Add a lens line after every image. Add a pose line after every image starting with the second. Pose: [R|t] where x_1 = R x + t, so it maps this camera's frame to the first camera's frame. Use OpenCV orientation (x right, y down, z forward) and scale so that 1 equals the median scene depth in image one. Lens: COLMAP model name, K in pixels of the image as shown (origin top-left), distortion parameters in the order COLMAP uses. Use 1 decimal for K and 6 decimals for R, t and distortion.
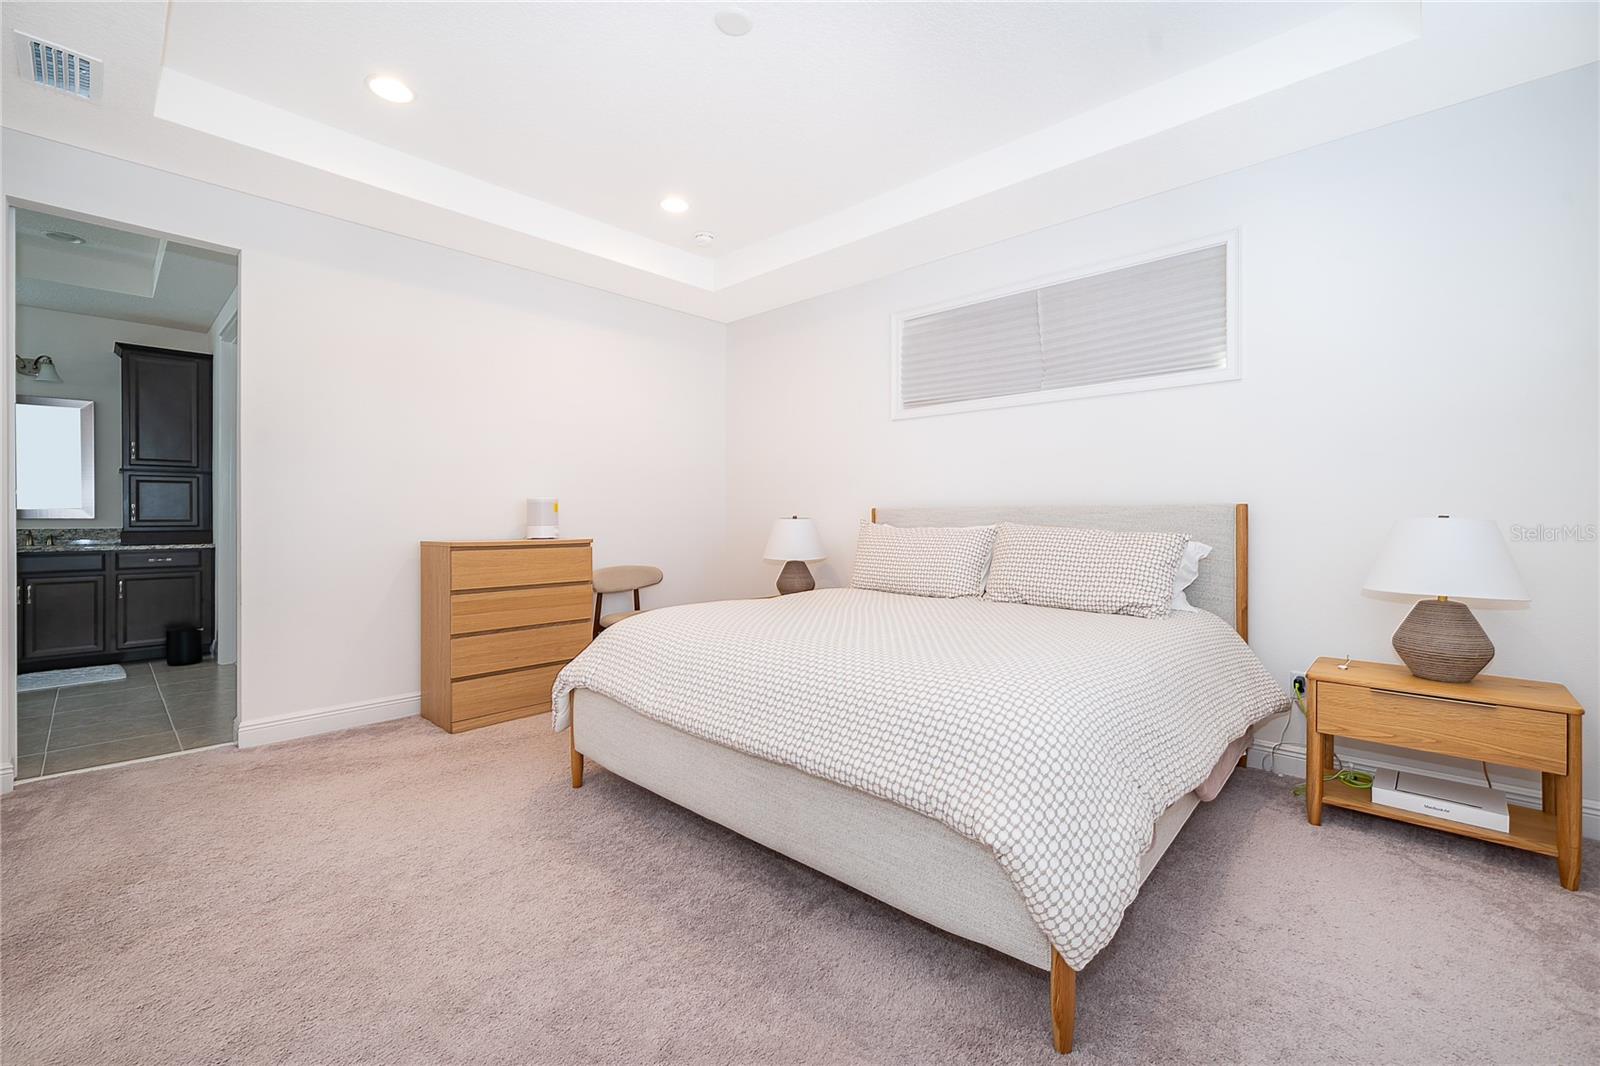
lens RADIAL K [[662.6, 0, 799.5], [0, 662.6, 515.7], [0, 0, 1]] dist [0.000818, 0.000149]
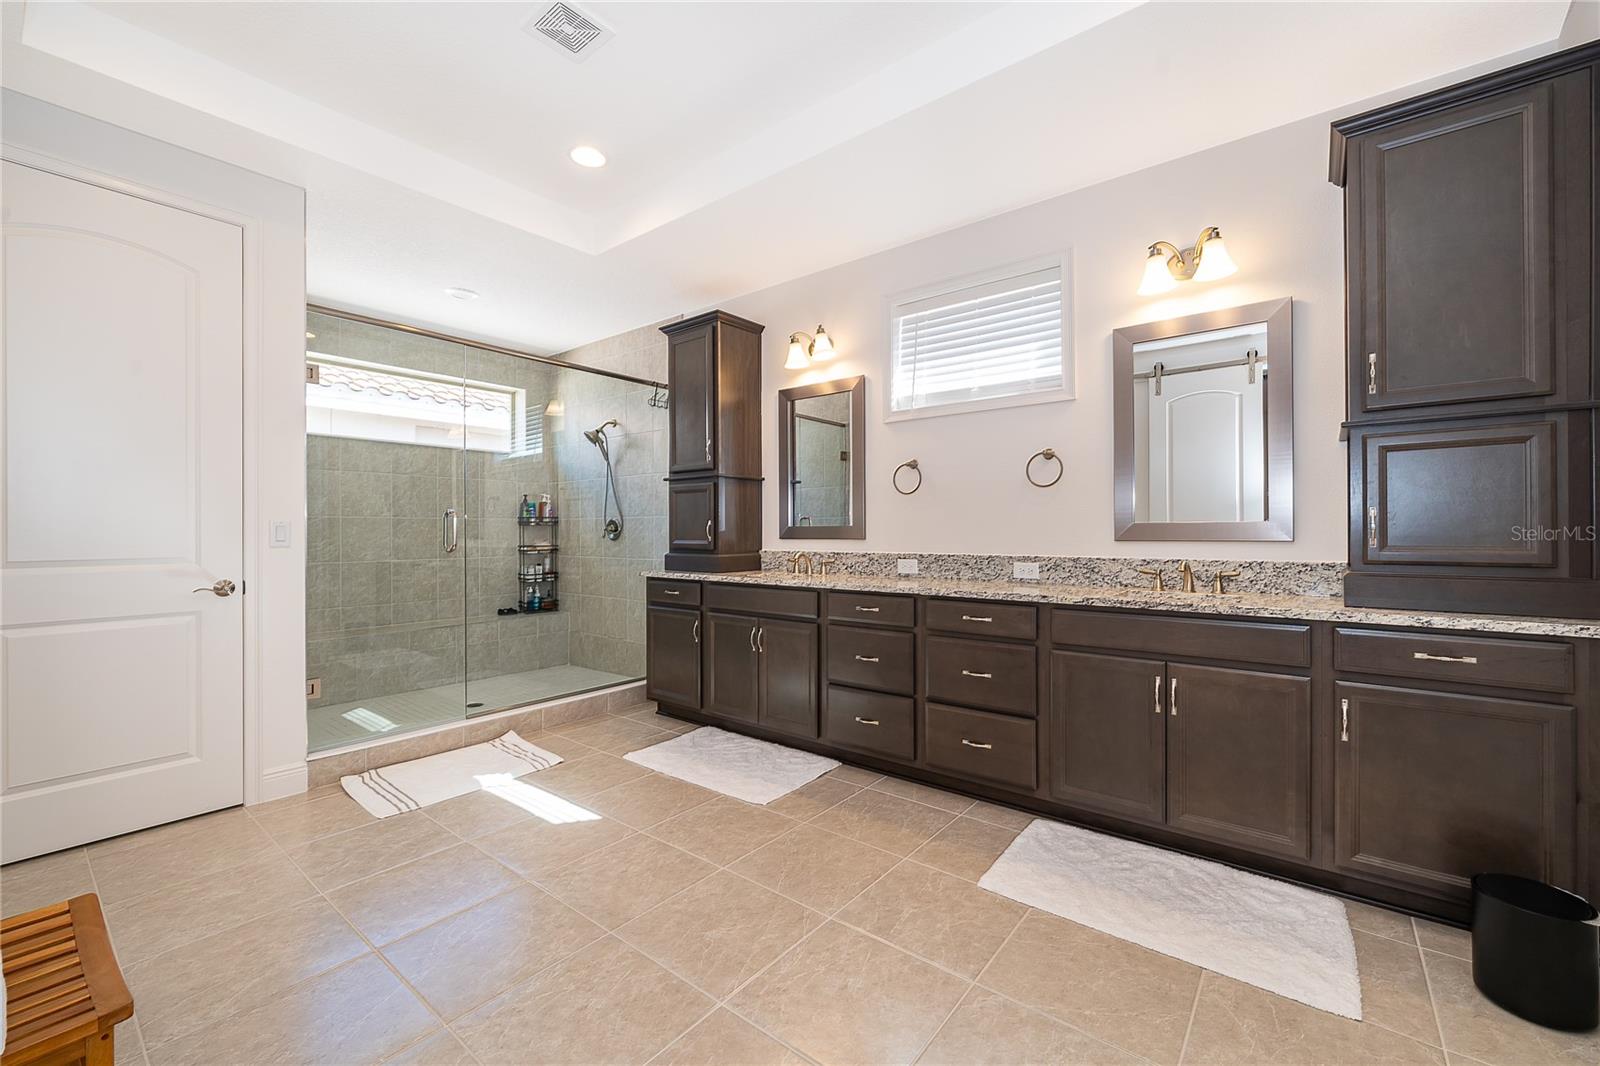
lens RADIAL K [[629.3, 0, 796.2], [0, 629.3, 543.2], [0, 0, 1]] dist [-0.000255, -0.000054]
pose [[0.070131, 0.004066, -0.997529, -0.645824], [0.005598, 0.999974, 0.004469, 0.001379], [0.997522, -0.005898, 0.070107, 0.621750]]
